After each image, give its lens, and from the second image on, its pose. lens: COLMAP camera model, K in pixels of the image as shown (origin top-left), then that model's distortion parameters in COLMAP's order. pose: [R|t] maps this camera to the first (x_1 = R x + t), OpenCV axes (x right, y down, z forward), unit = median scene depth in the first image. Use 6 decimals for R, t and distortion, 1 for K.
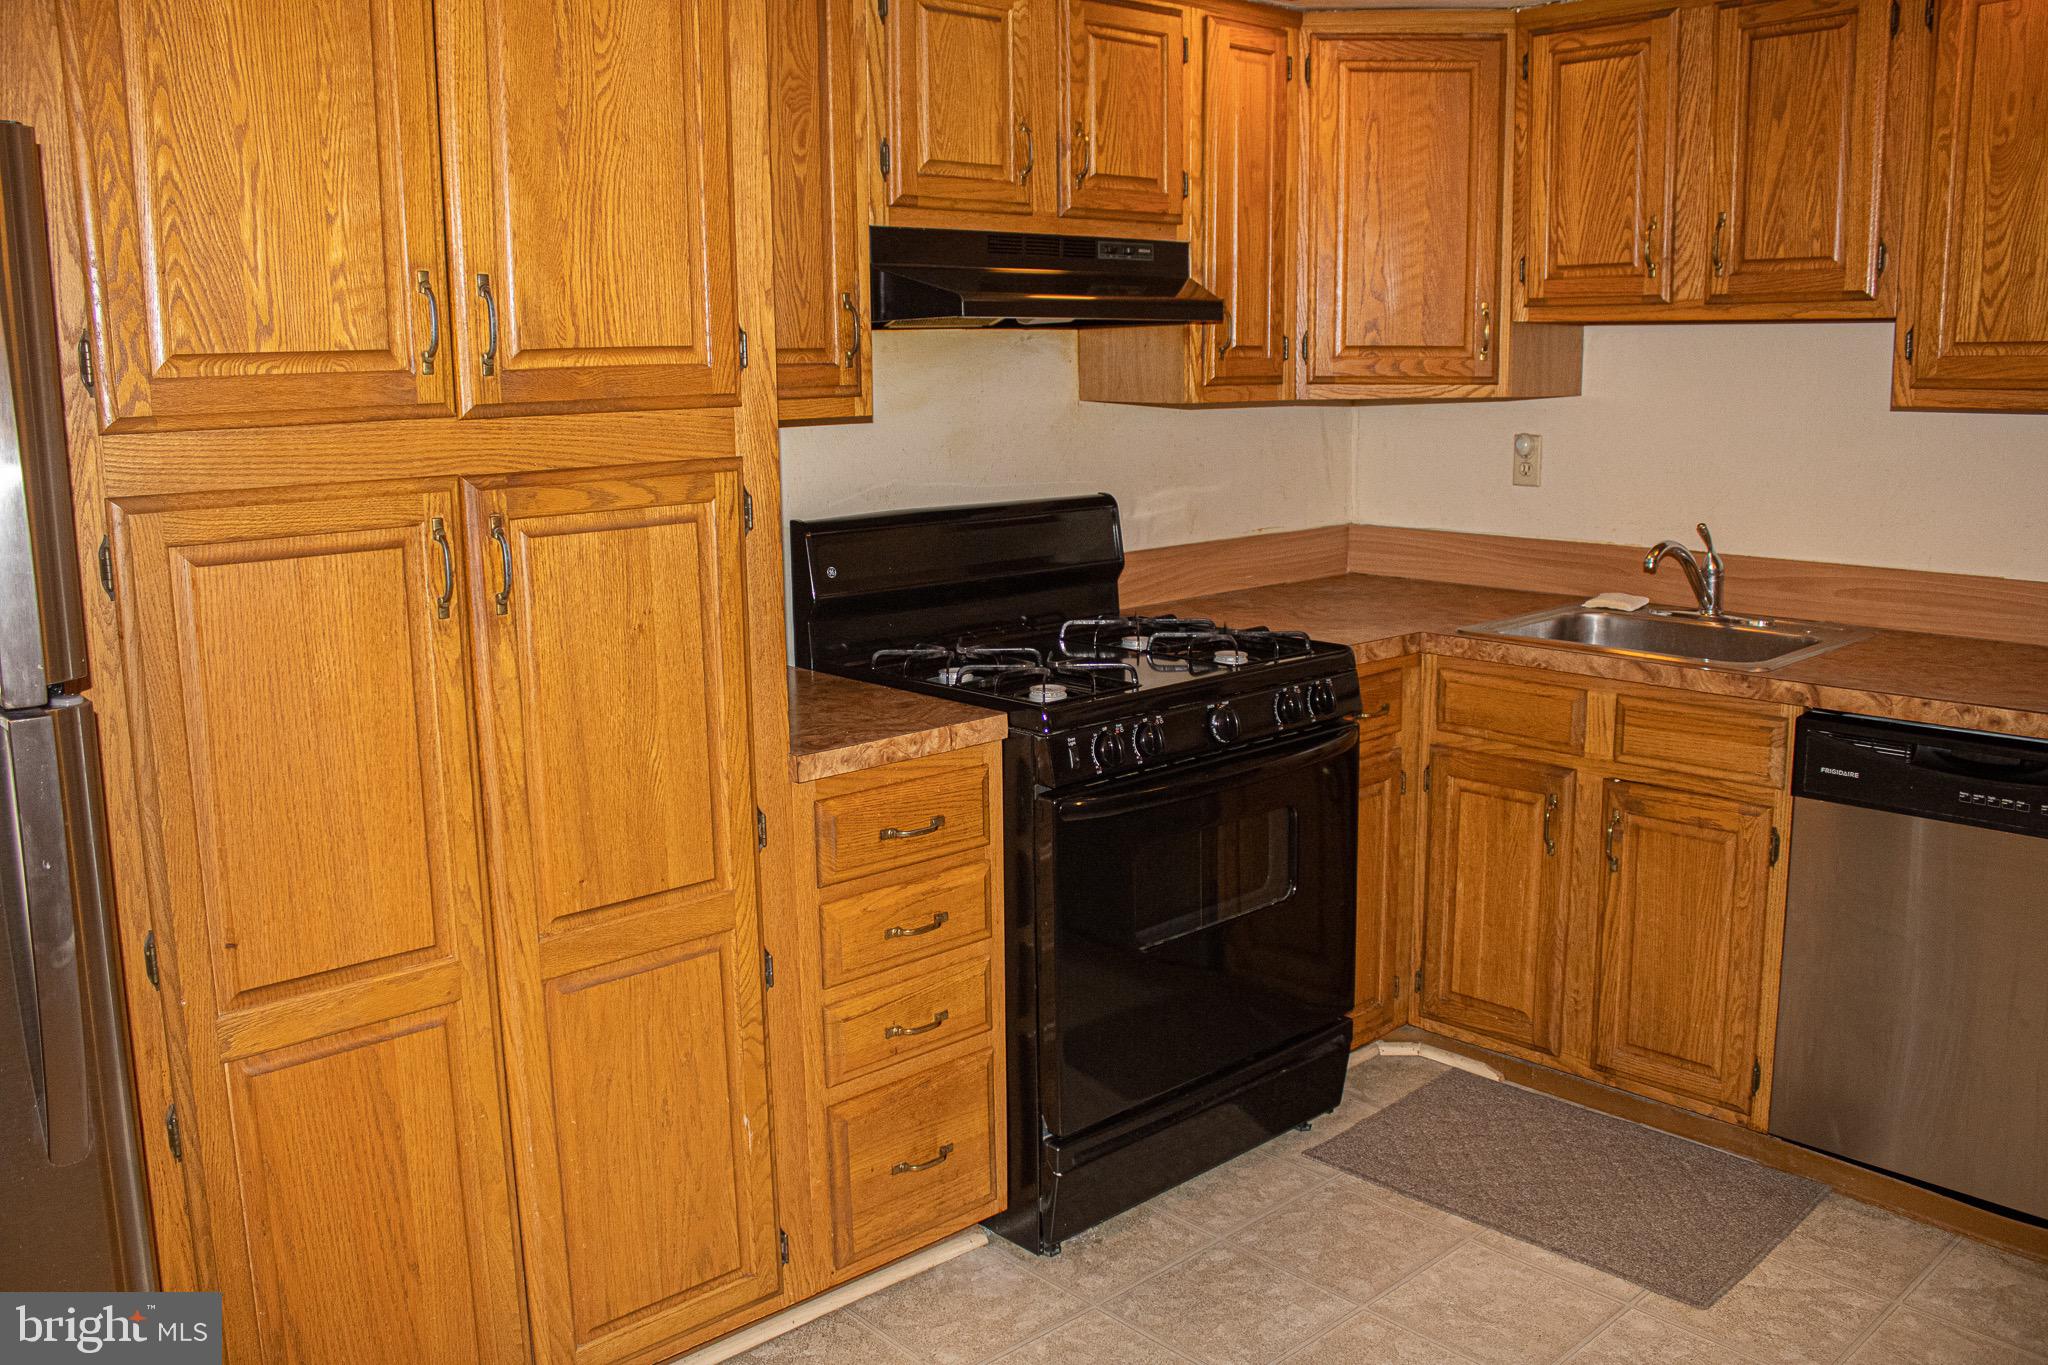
lens RADIAL K [[1787.6, 0, 1024.0], [0, 1787.6, 682.5], [0, 0, 1]] dist [-0.195384, 0.241759]
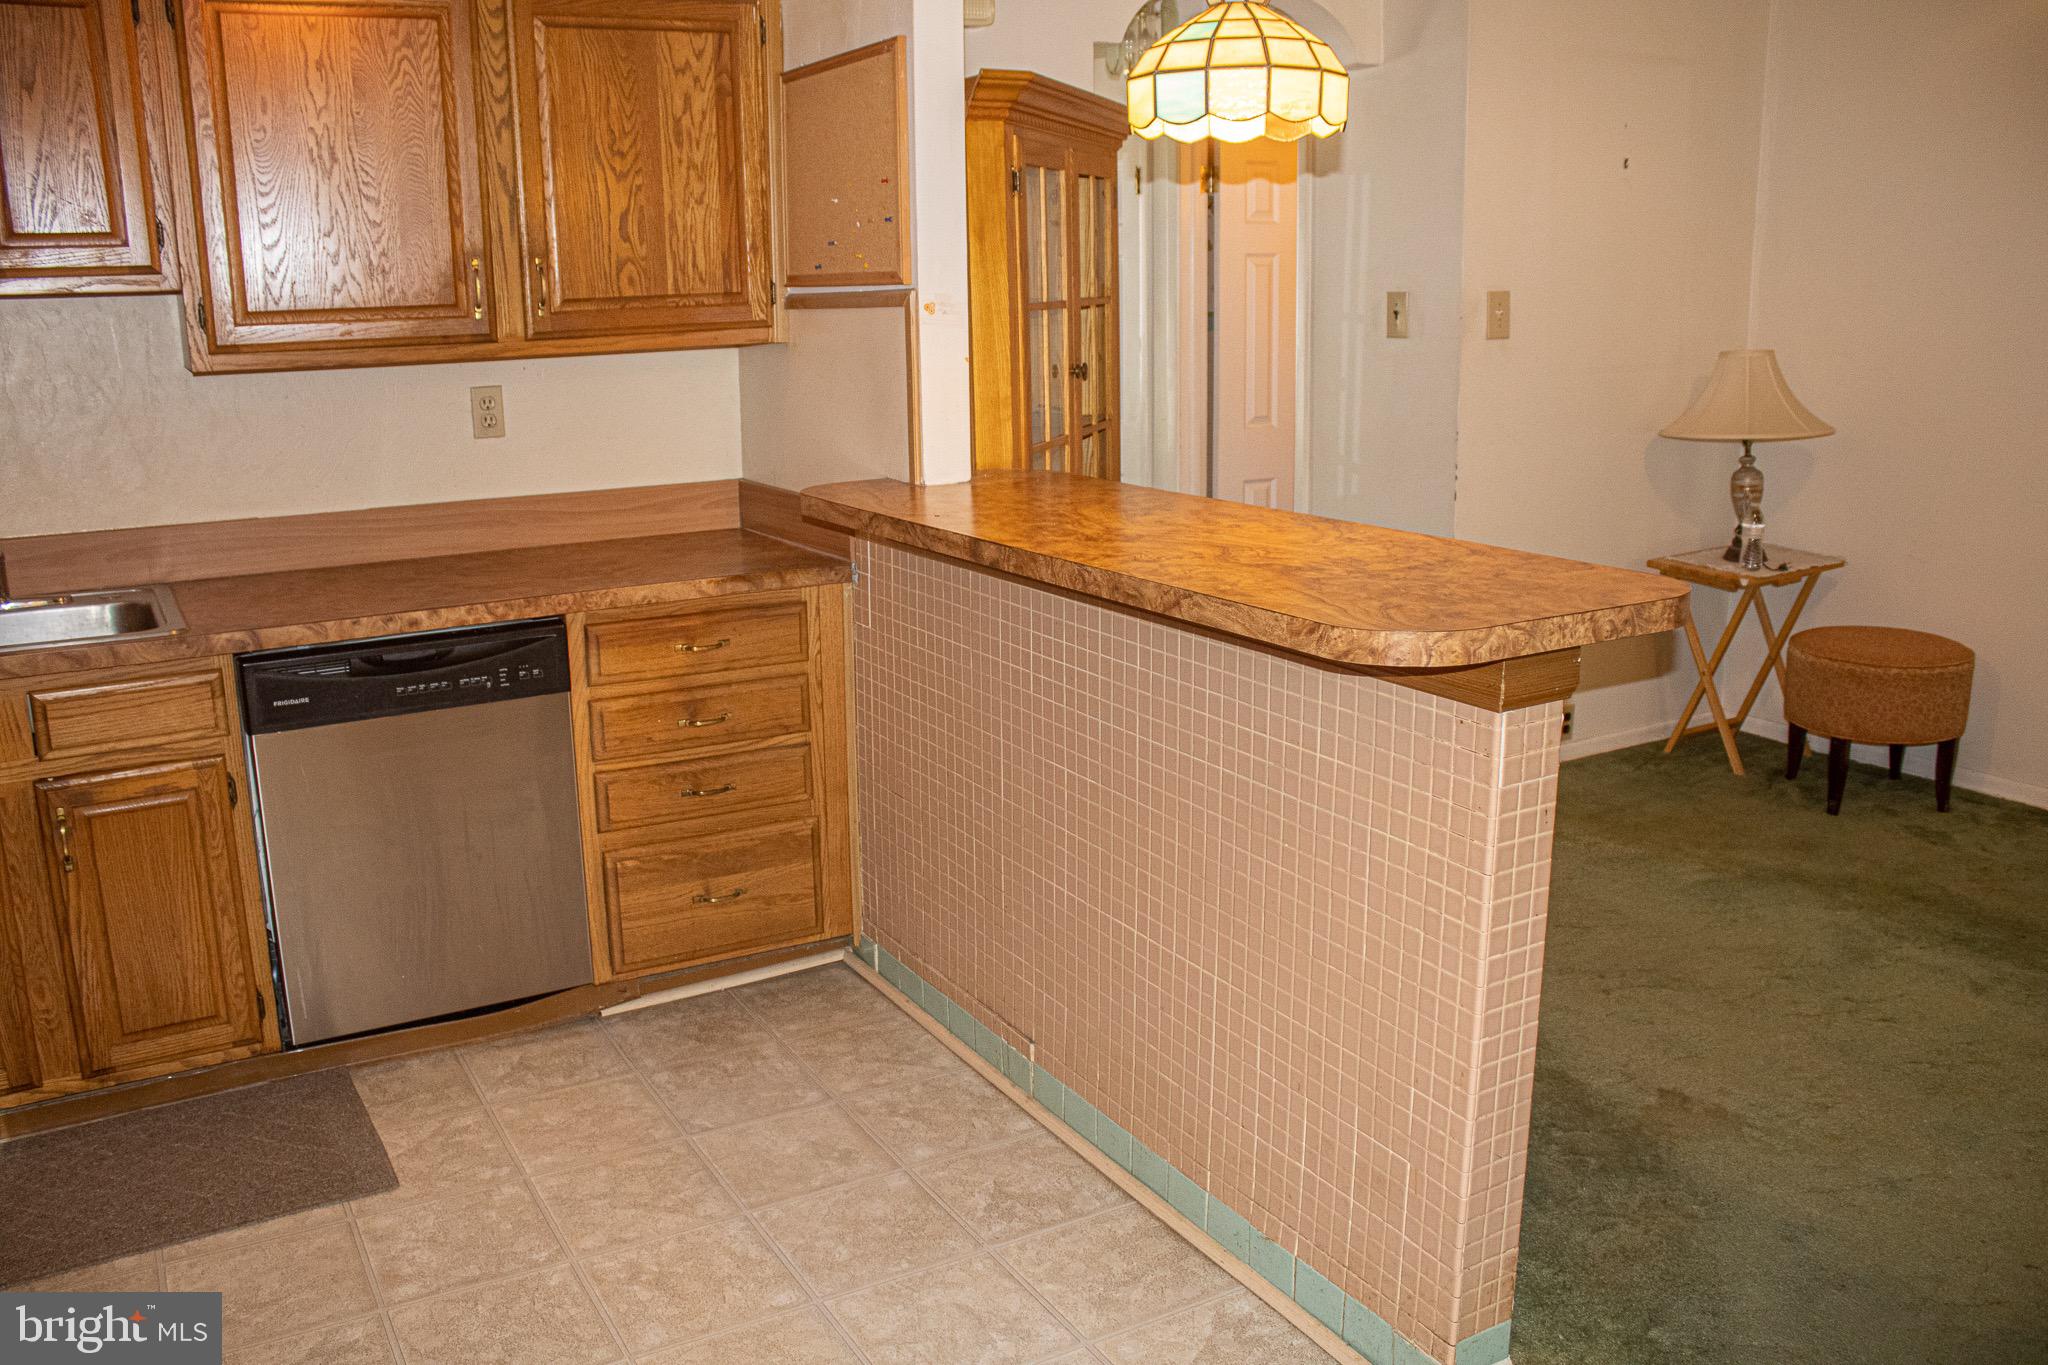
lens RADIAL K [[1665.1, 0, 1024.0], [0, 1665.1, 682.5], [0, 0, 1]] dist [-0.041081, 0.003030]
pose [[0.235197, -0.216134, 0.947612, -0.418938], [0.199459, 0.964945, 0.170581, -0.046951], [-0.951261, 0.148890, 0.270062, 0.265977]]
